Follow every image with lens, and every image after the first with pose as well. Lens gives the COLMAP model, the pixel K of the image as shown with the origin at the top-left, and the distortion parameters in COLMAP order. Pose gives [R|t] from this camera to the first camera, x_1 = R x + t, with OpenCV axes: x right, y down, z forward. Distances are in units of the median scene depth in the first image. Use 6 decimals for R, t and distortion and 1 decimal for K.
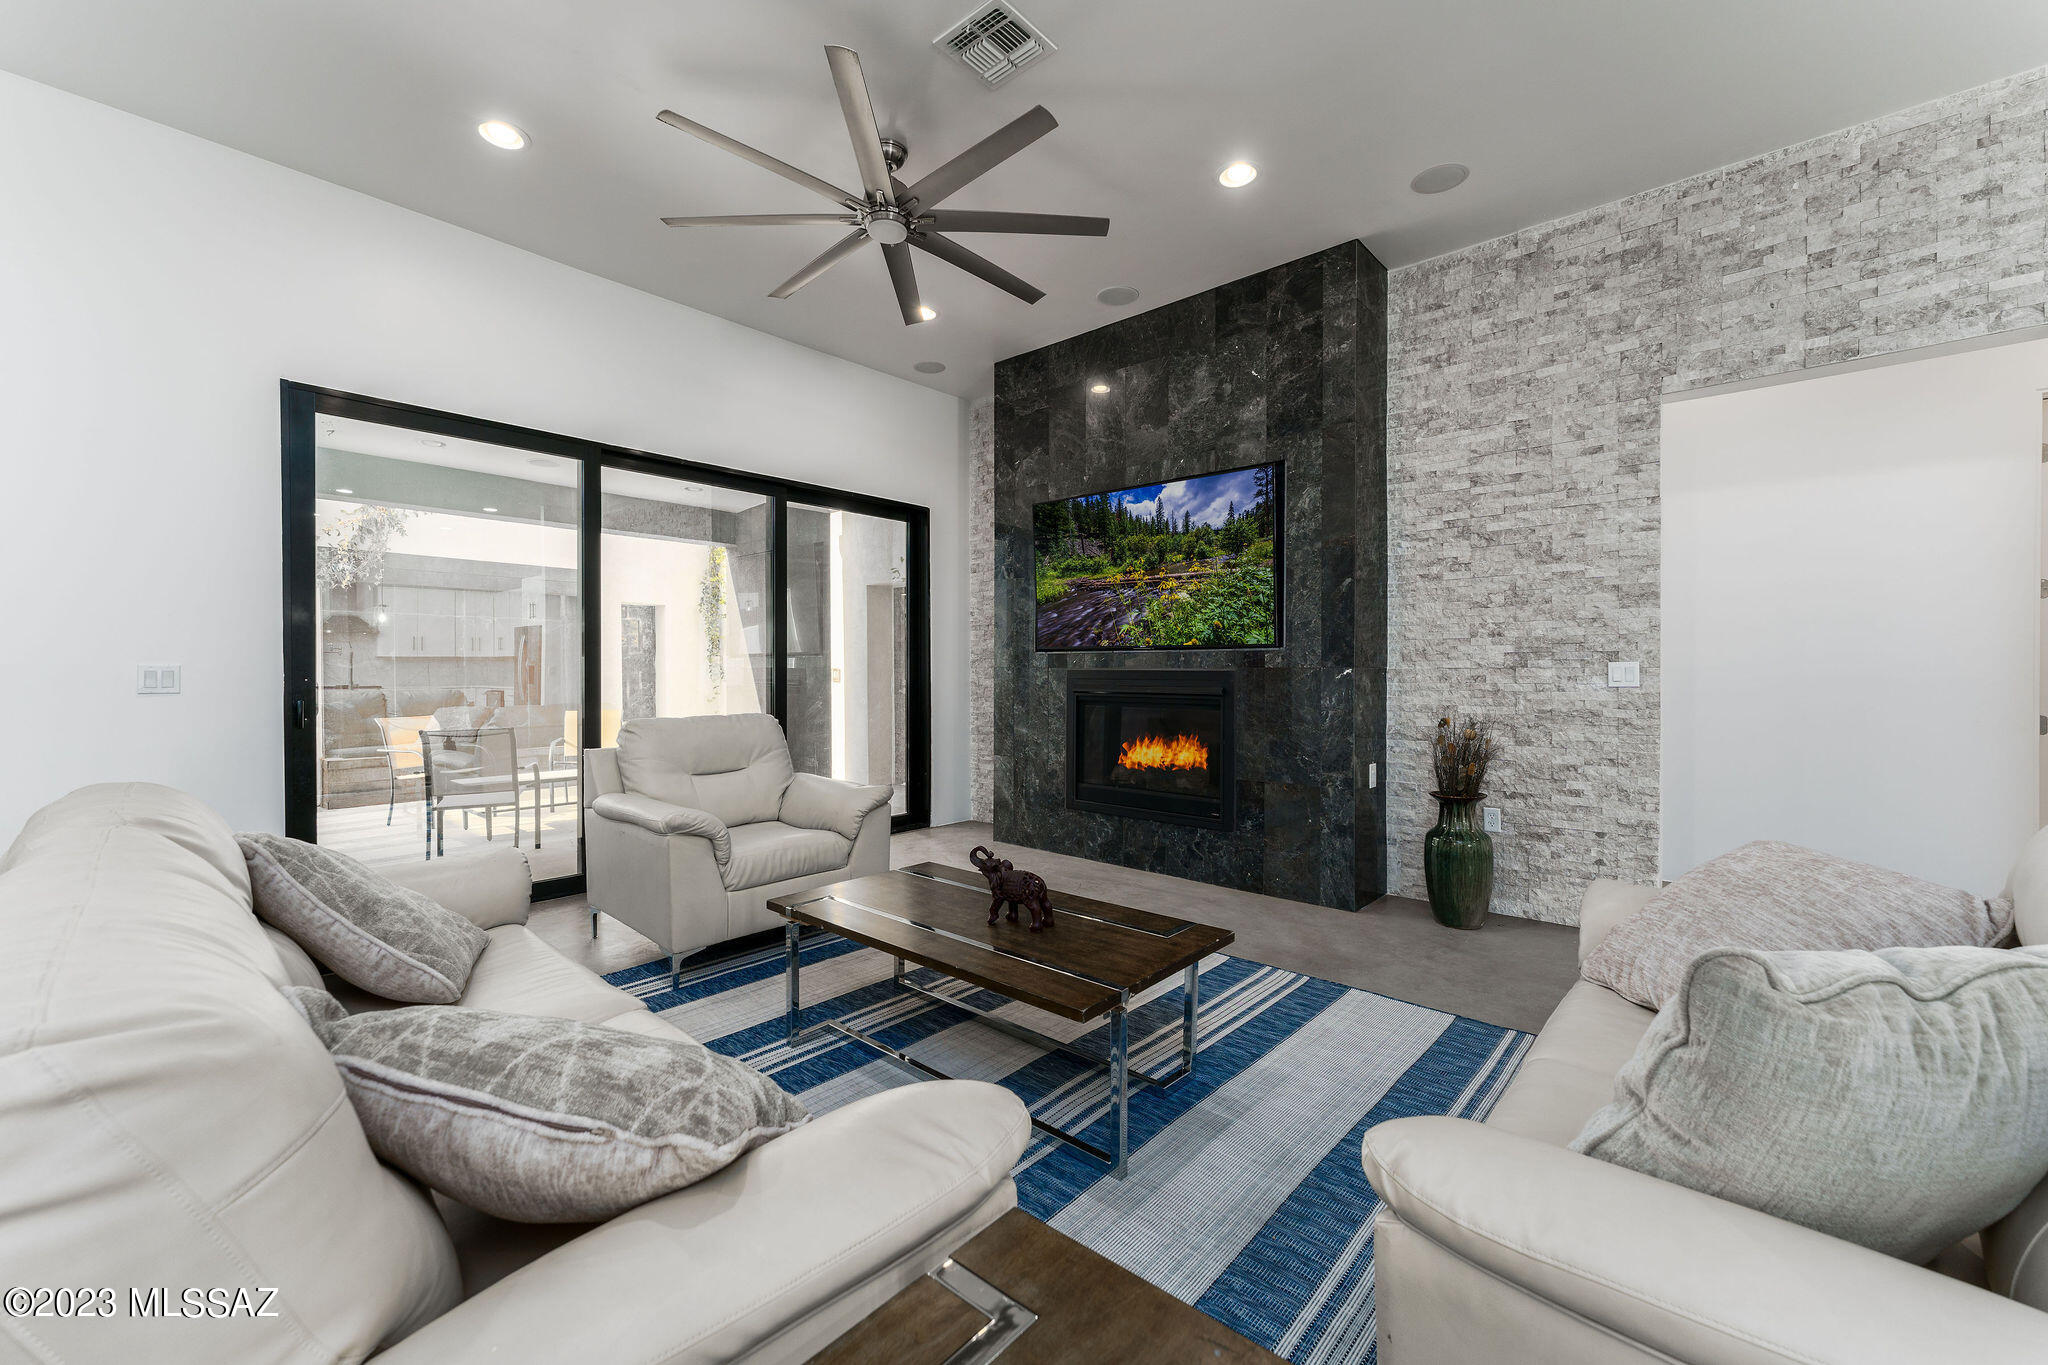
lens RADIAL K [[816.3, 0, 1022.4], [0, 816.3, 676.4], [0, 0, 1]] dist [0.002800, -0.000257]
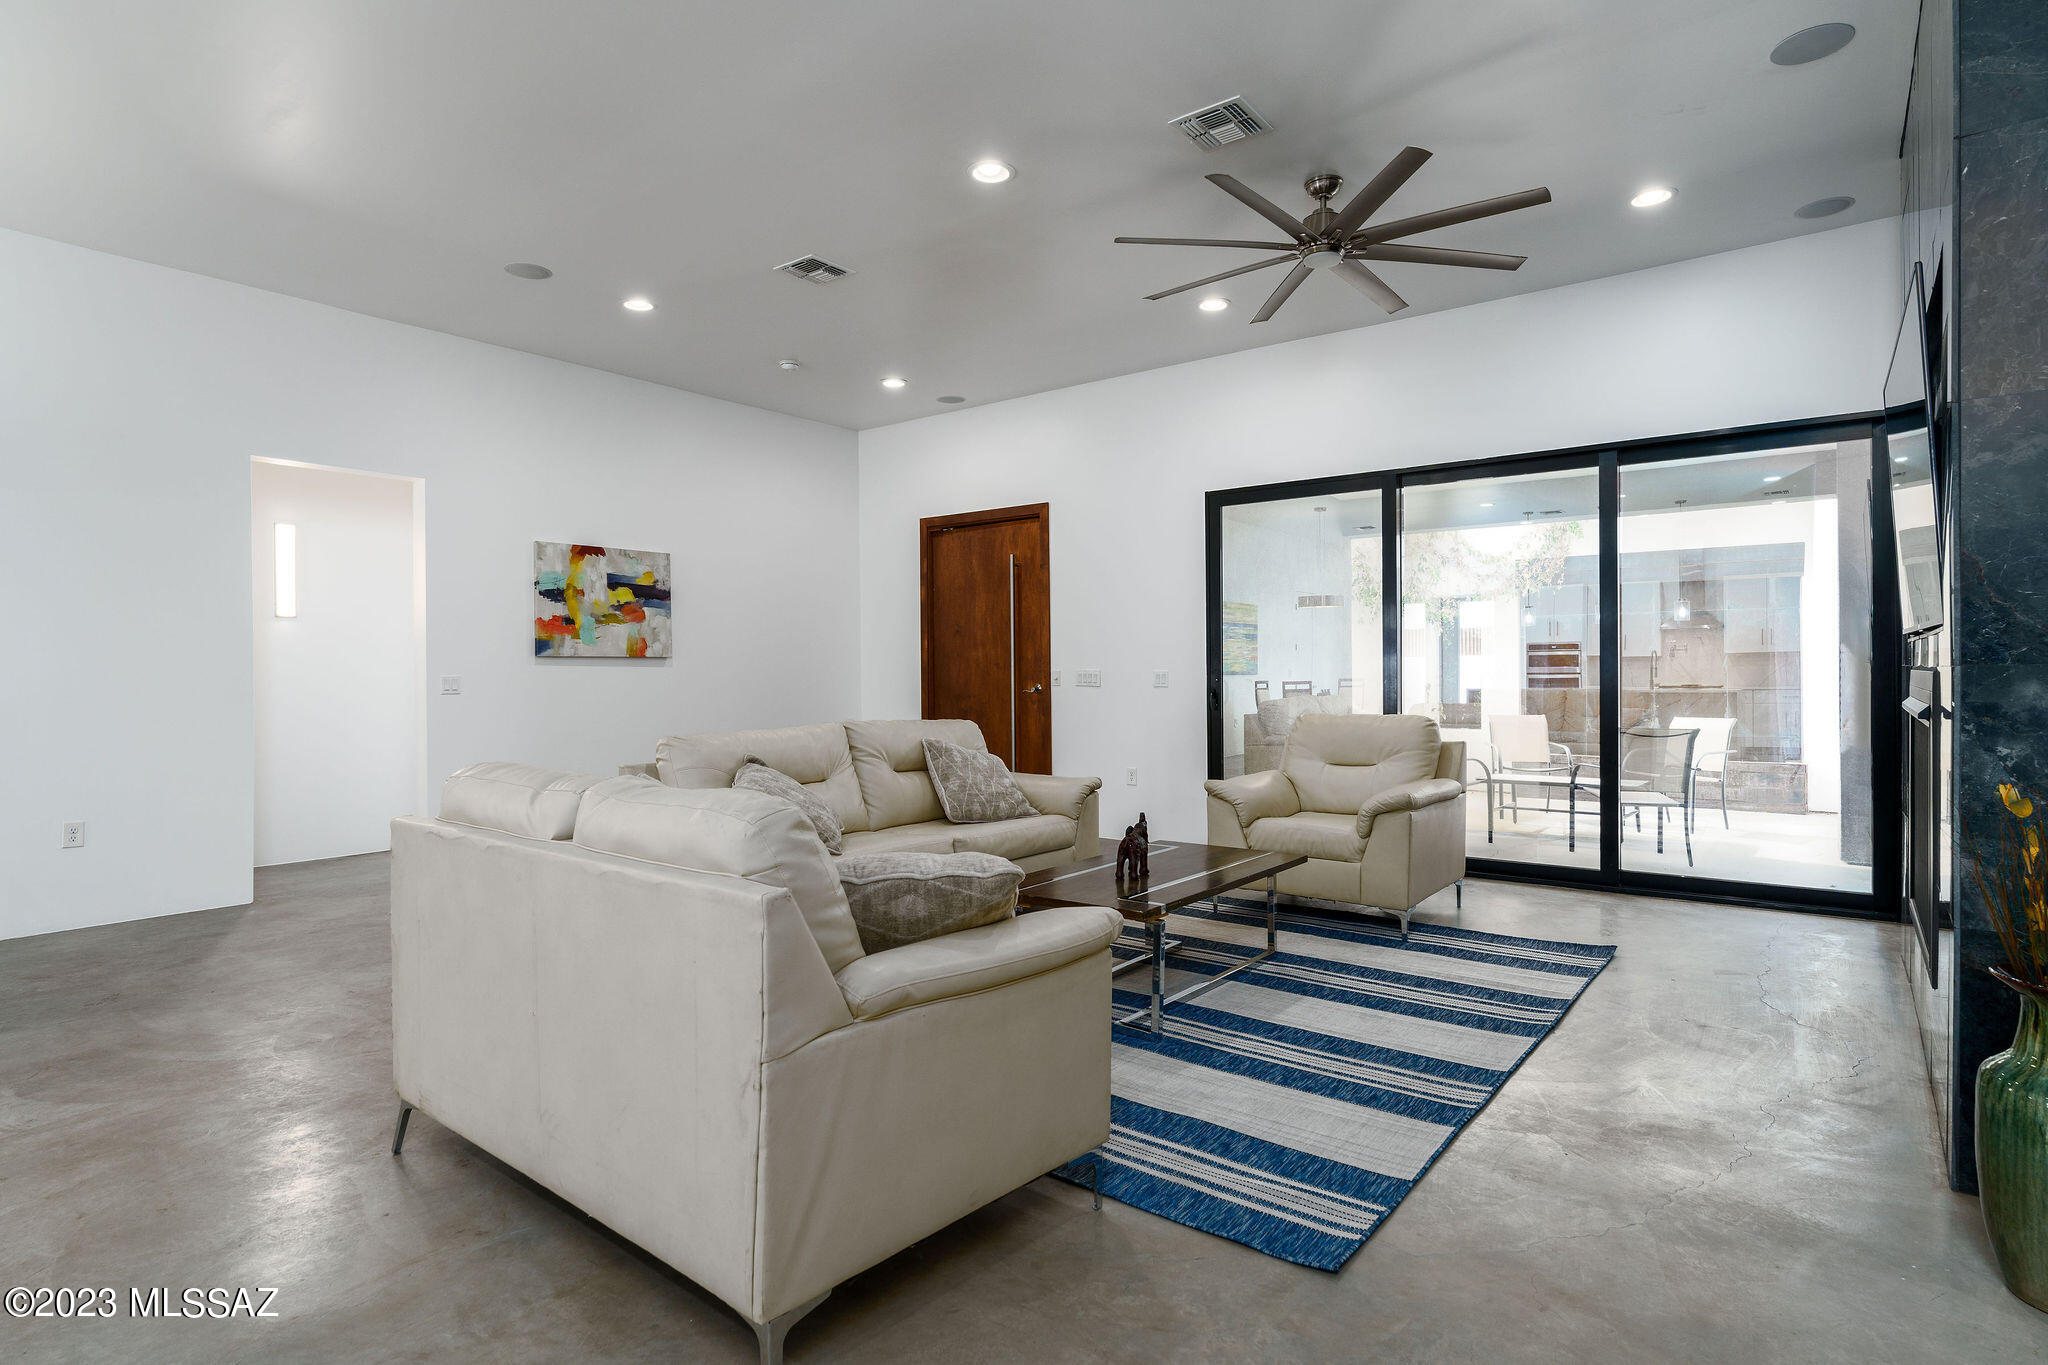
lens RADIAL K [[1052.0, 0, 1029.7], [0, 1052.0, 678.3], [0, 0, 1]] dist [-0.001271, -0.000096]
pose [[0.080900, 0.005984, -0.996704, 0.954070], [0.001420, 0.999980, 0.006119, -0.009366], [0.996721, -0.001910, 0.080890, 0.417555]]
